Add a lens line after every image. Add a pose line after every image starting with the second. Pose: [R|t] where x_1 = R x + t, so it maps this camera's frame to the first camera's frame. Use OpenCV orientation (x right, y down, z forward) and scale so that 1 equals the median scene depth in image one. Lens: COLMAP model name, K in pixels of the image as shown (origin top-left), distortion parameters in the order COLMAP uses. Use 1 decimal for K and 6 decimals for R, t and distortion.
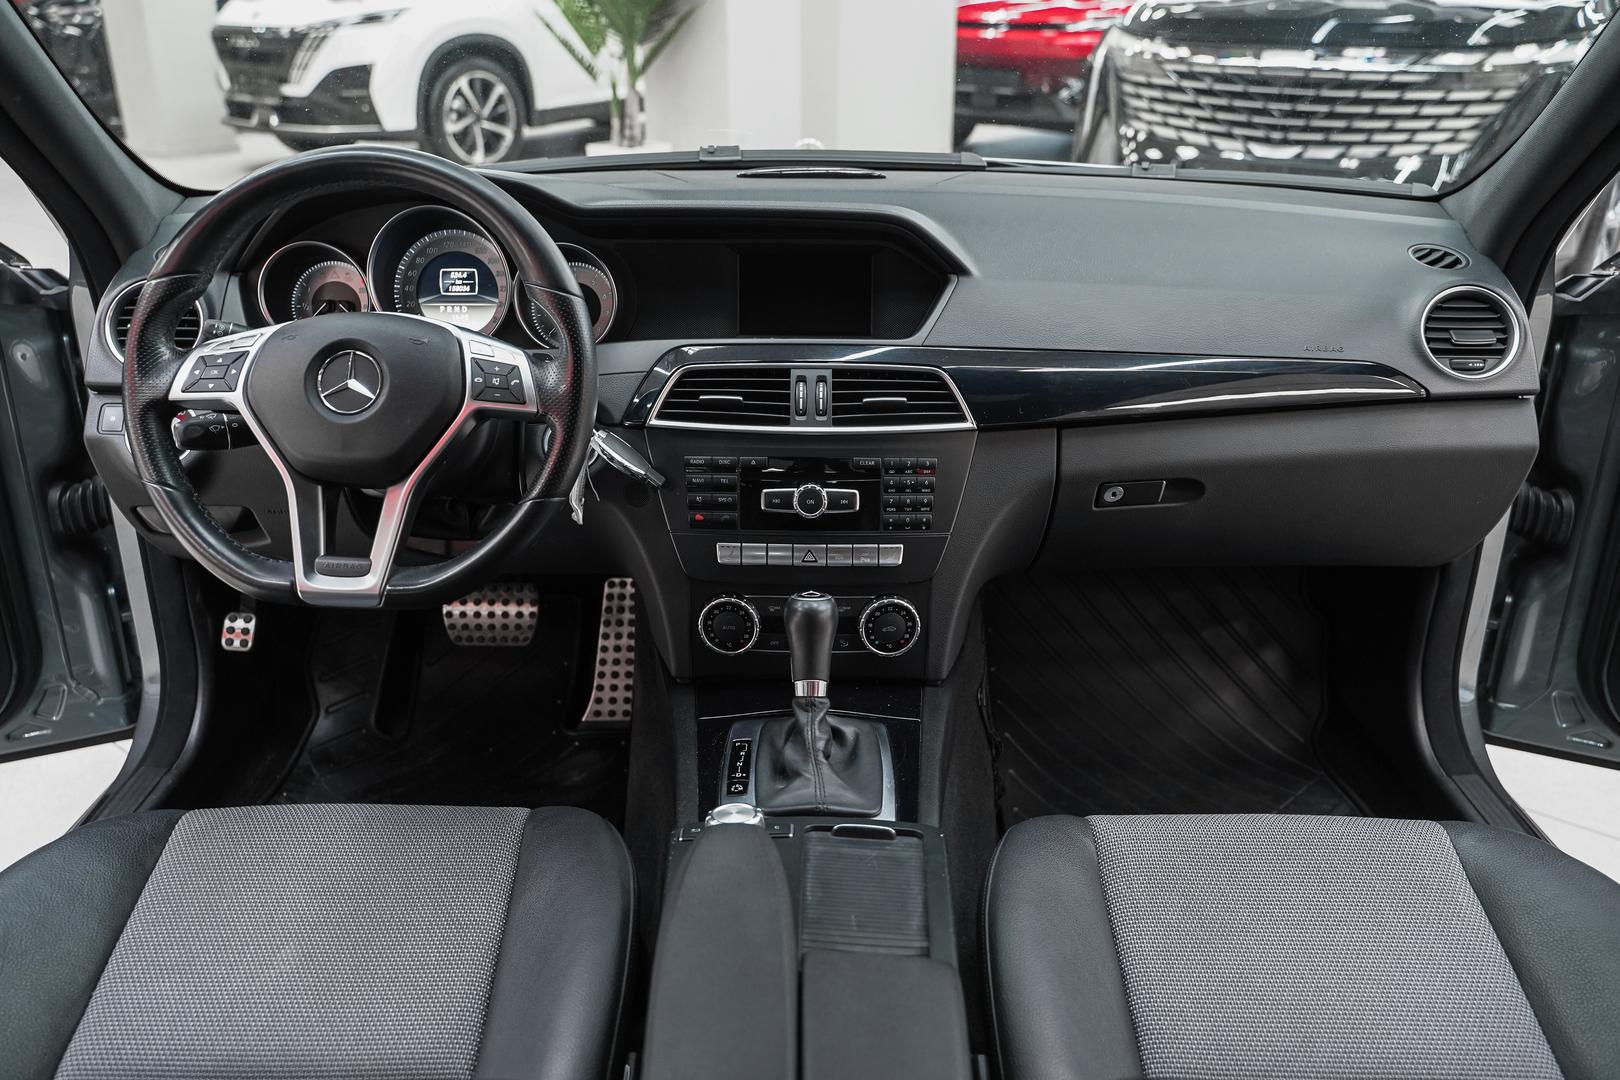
lens RADIAL K [[1295.7, 0, 800.0], [0, 1295.7, 537.1], [0, 0, 1]] dist [-0.016295, 0.017498]
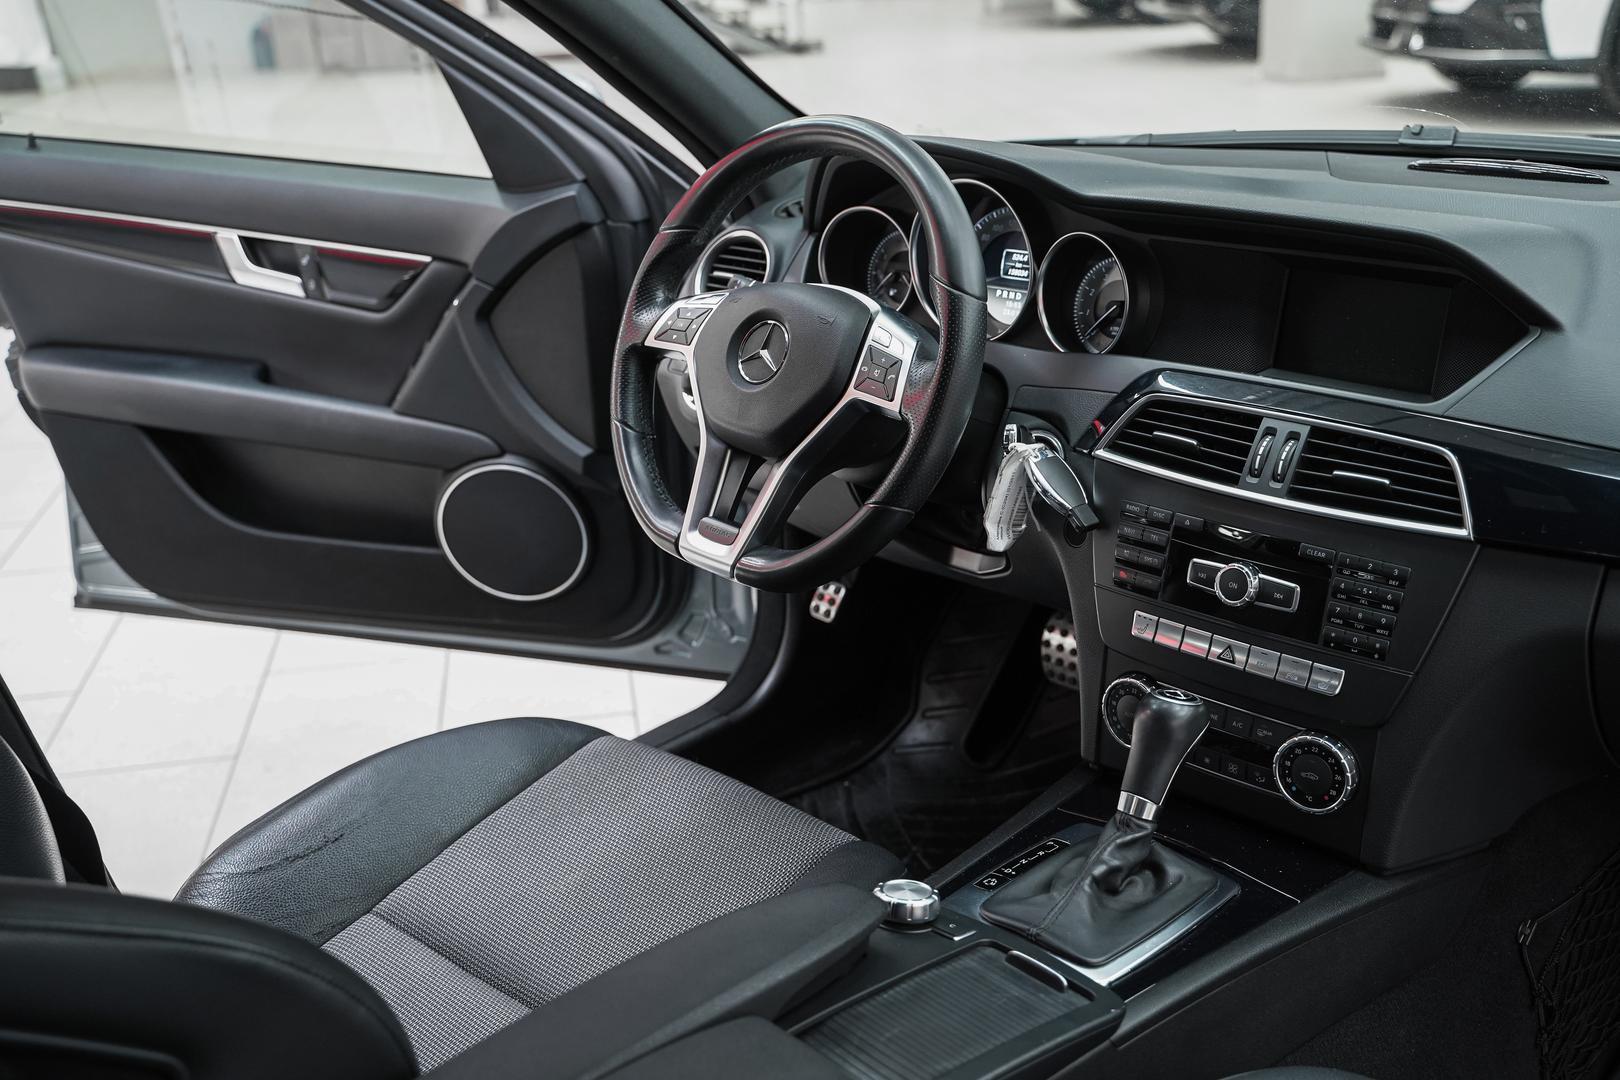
lens RADIAL K [[1705.1, 0, 807.8], [0, 1705.1, 535.0], [0, 0, 1]] dist [0.001127, 0.000000]
pose [[0.724055, 0.207235, -0.657874, 0.472174], [-0.224252, 0.972707, 0.059599, -0.057779], [0.652269, 0.104377, 0.750766, 0.047309]]
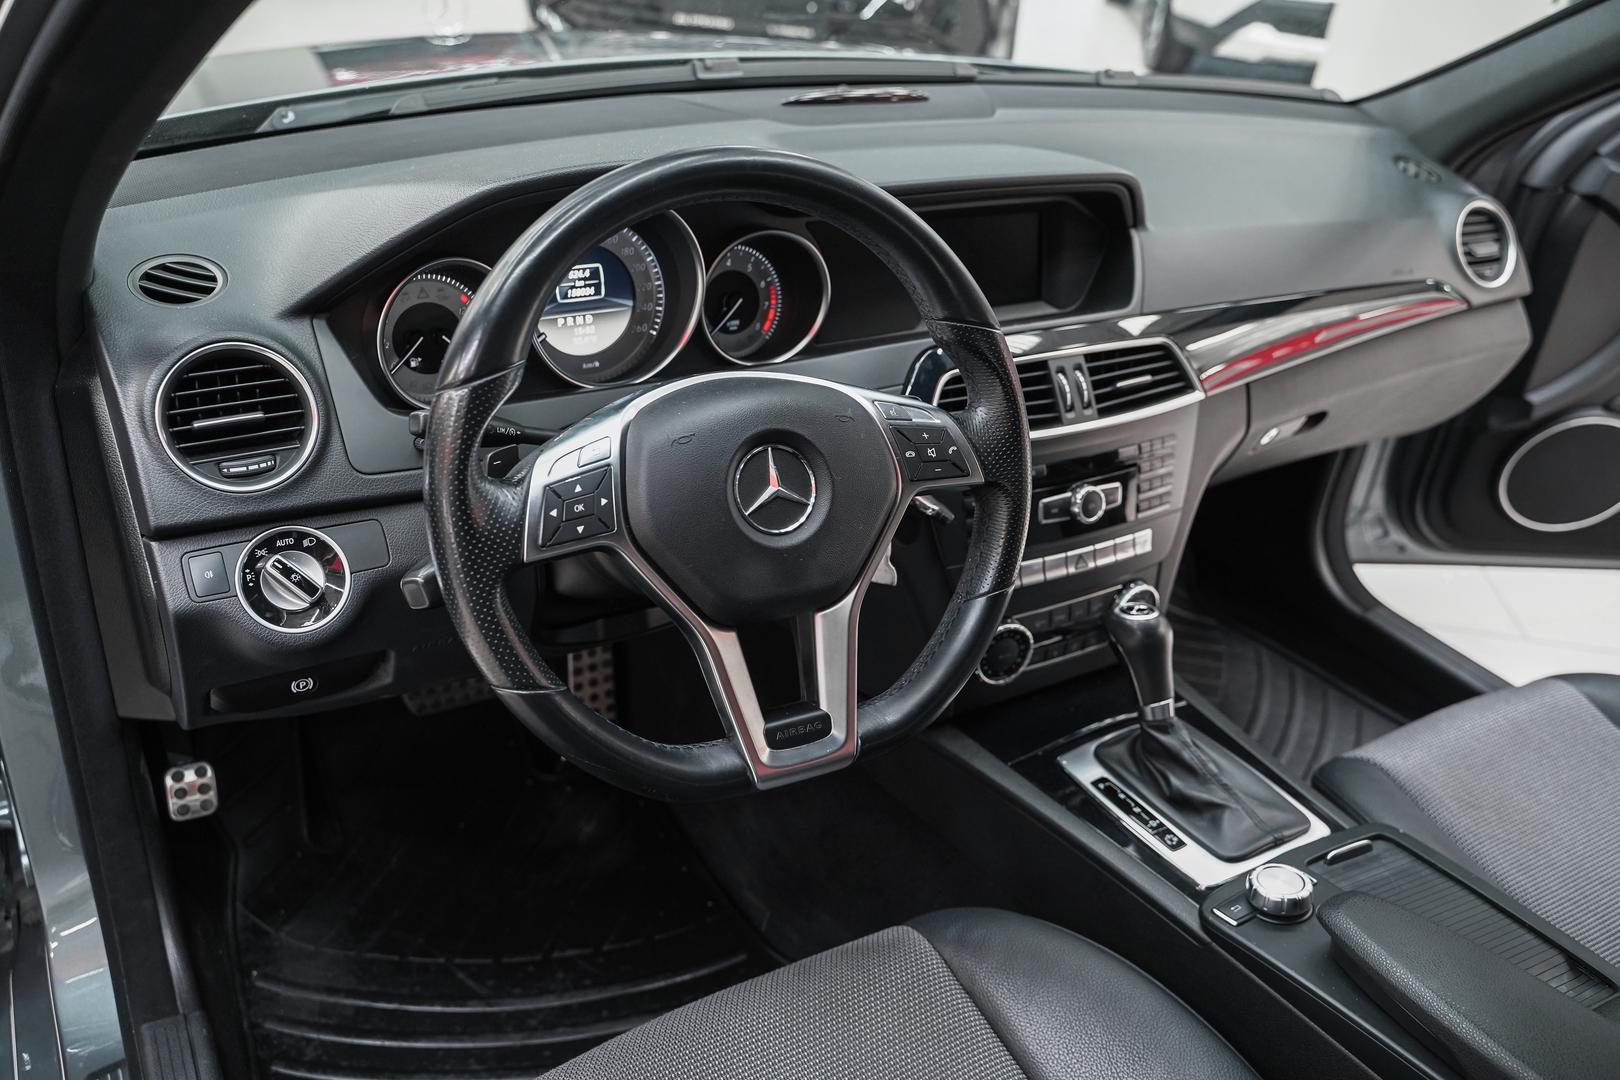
lens RADIAL K [[1295.7, 0, 805.1], [0, 1295.7, 540.7], [0, 0, 1]] dist [-0.016295, 0.017498]
pose [[0.853830, -0.200664, 0.480321, -0.577225], [0.123757, 0.974509, 0.187128, -0.188628], [-0.505627, -0.100332, 0.856898, 0.303619]]
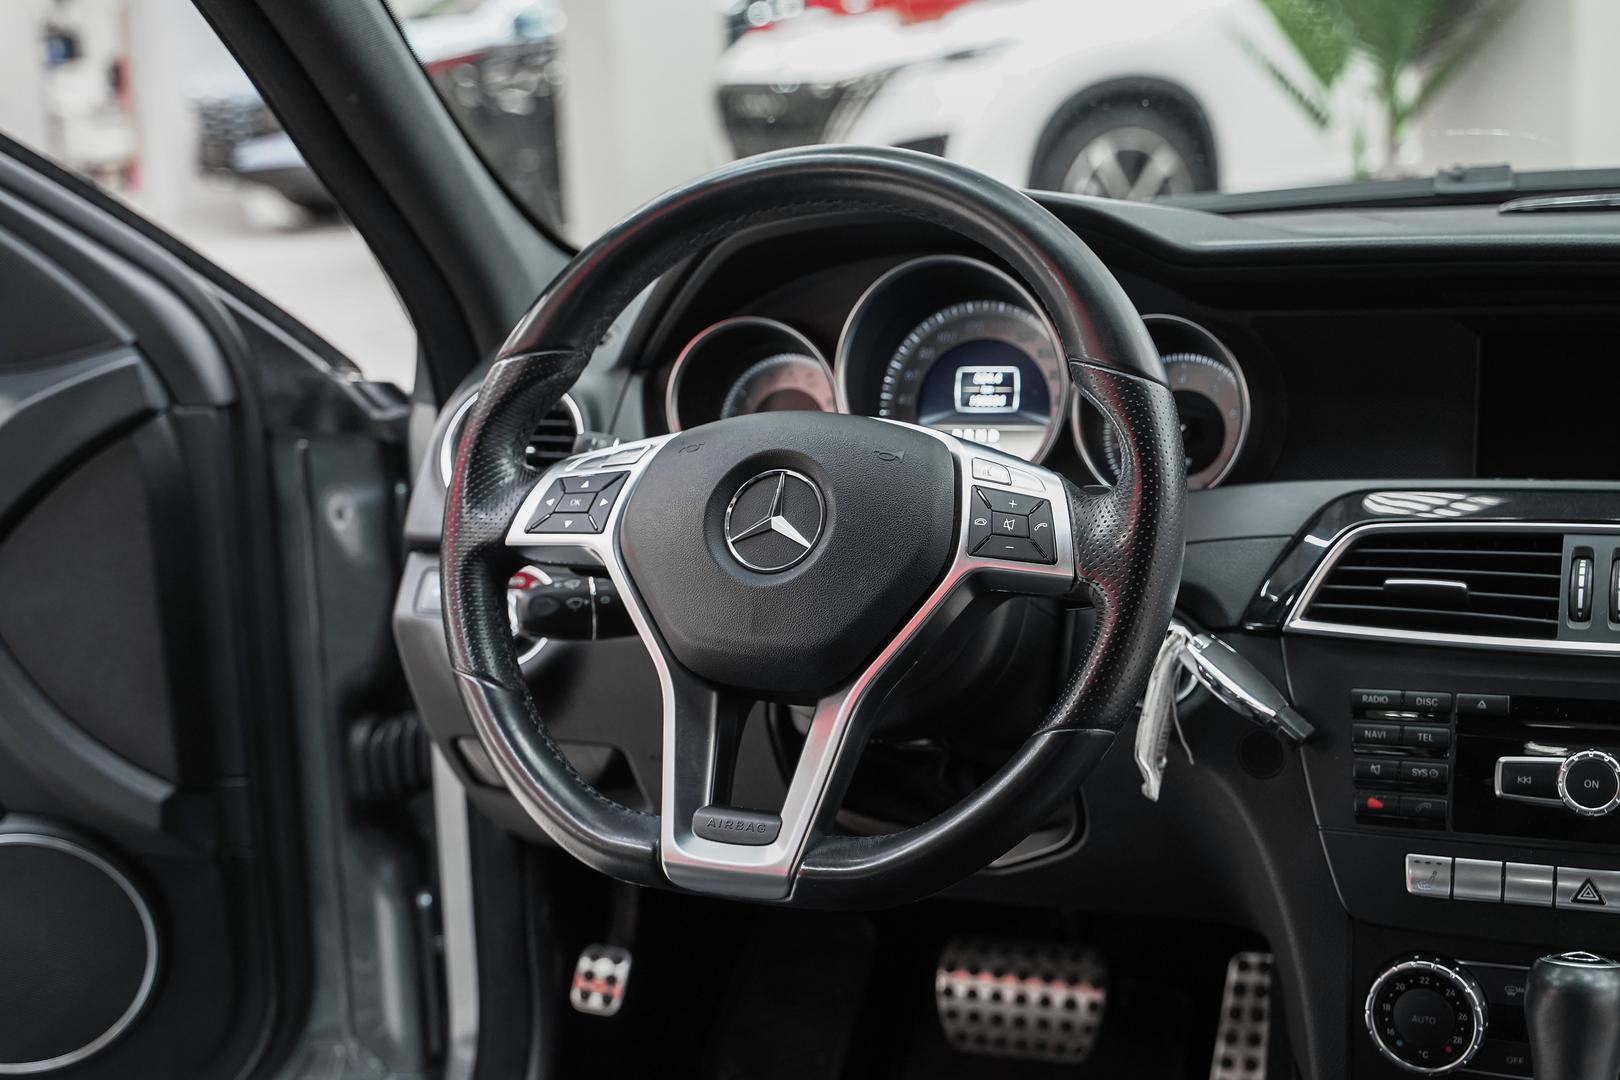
lens RADIAL K [[2384.4, 0, 788.9], [0, 2384.4, 561.7], [0, 0, 1]] dist [0.008061, 0.000000]
pose [[0.929353, 0.024747, -0.368361, 0.056339], [-0.088123, 0.983780, -0.156239, 0.060060], [0.358520, 0.177663, 0.916460, -0.009222]]
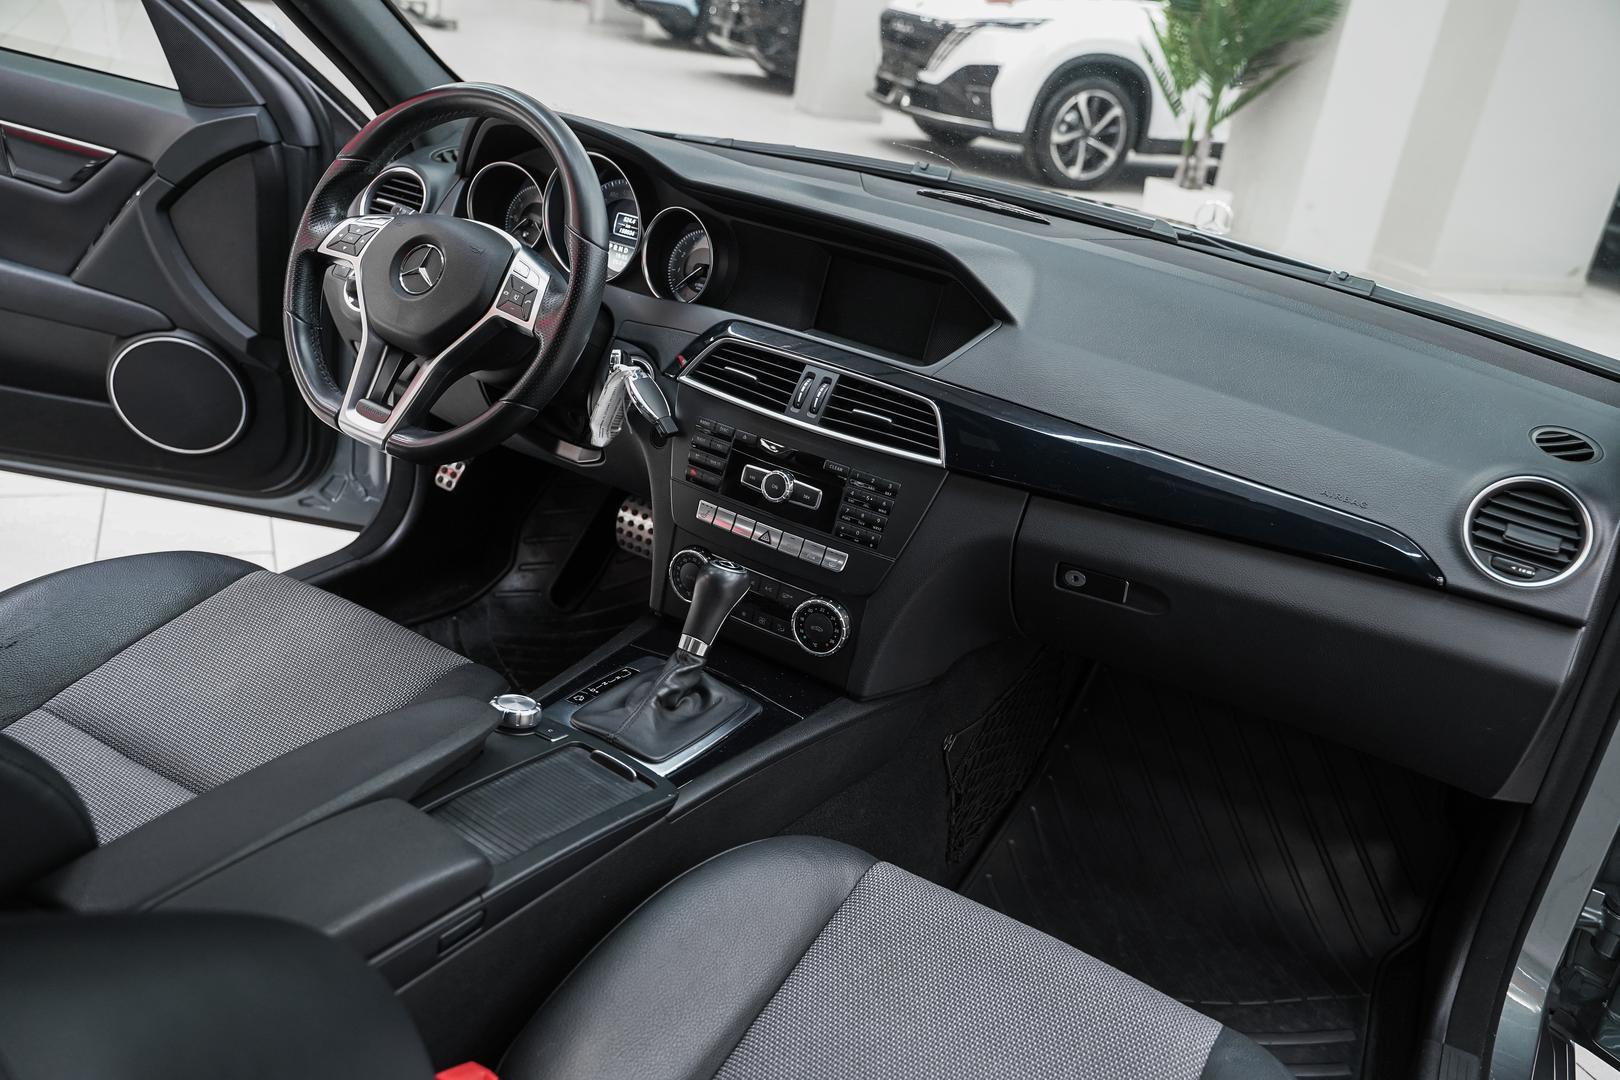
lens RADIAL K [[1295.7, 0, 807.8], [0, 1295.7, 535.6], [0, 0, 1]] dist [-0.016295, 0.017498]
pose [[0.863146, 0.309355, -0.399097, 0.445909], [-0.315817, 0.947429, 0.051357, -0.049760], [0.394003, 0.081713, 0.915469, 0.037183]]
